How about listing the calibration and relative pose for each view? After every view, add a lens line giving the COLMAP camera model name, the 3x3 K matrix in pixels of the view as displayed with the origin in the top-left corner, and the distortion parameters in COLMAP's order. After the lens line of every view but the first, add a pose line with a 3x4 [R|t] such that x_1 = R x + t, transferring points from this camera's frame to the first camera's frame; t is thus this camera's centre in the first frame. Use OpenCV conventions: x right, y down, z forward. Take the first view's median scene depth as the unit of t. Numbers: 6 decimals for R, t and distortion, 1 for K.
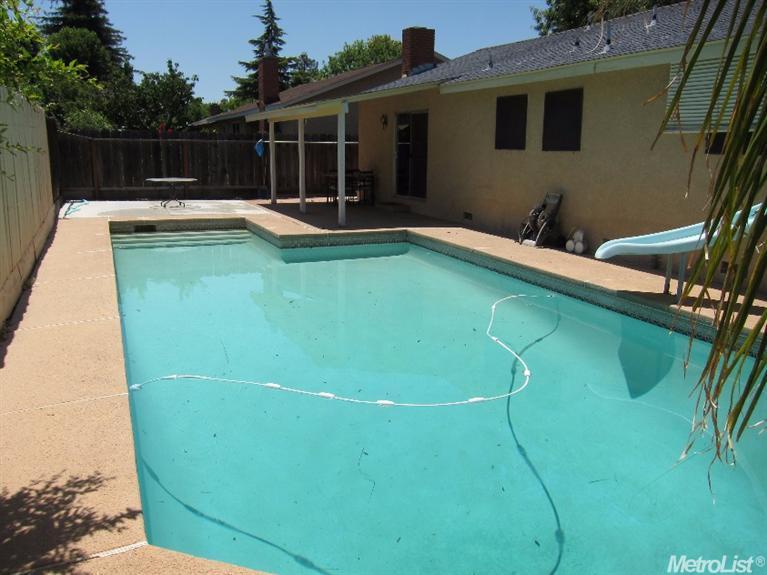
lens RADIAL K [[659.8, 0, 381.8], [0, 659.8, 287.8], [0, 0, 1]] dist [-0.024529, 0.009568]
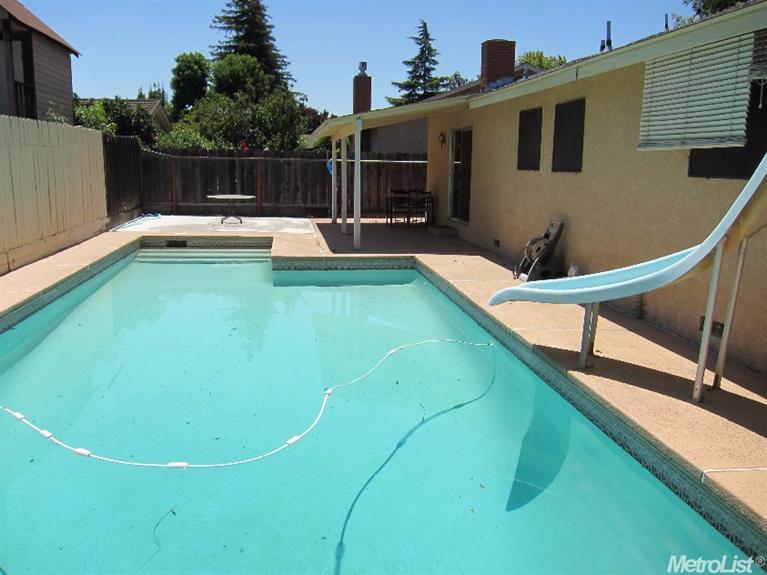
lens RADIAL K [[659.8, 0, 381.0], [0, 659.8, 287.6], [0, 0, 1]] dist [-0.024529, 0.009568]
pose [[0.967134, 0.052948, -0.248694, 0.143118], [-0.059975, 0.997984, -0.020758, -0.014393], [0.247093, 0.034991, 0.968360, 0.064554]]
